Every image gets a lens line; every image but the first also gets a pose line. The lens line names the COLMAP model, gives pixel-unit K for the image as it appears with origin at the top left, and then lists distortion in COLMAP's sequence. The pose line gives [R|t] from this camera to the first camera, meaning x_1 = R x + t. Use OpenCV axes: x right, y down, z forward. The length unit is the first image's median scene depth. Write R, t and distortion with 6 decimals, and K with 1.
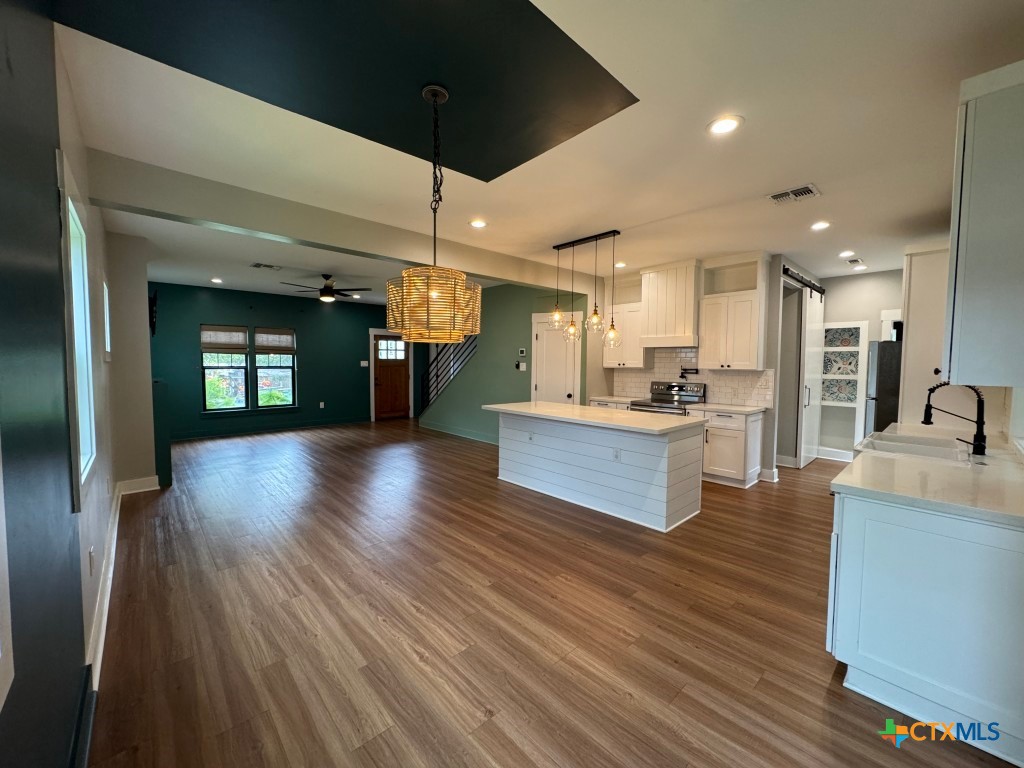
lens RADIAL K [[406.9, 0, 511.3], [0, 406.9, 385.0], [0, 0, 1]] dist [0.000690, -0.000107]
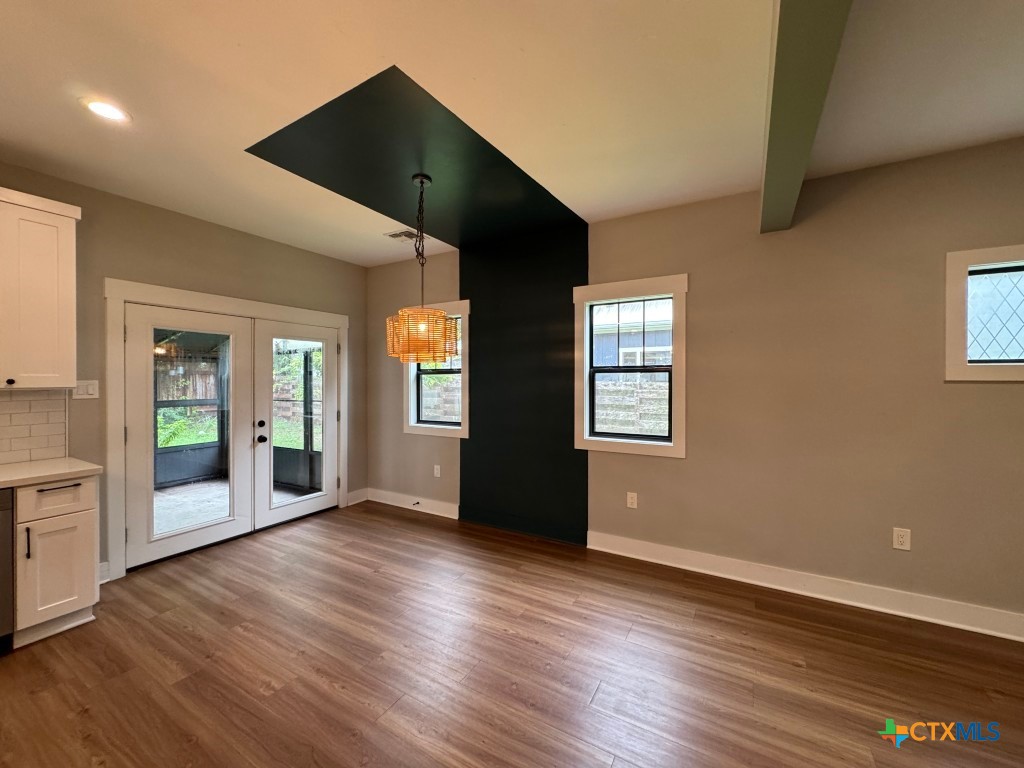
lens RADIAL K [[406.9, 0, 512.1], [0, 406.9, 381.7], [0, 0, 1]] dist [0.000690, -0.000107]
pose [[-0.955731, -0.004521, -0.294207, -0.069602], [-0.020619, 0.998453, 0.051635, -0.105734], [0.293519, 0.055416, -0.954346, 2.099422]]
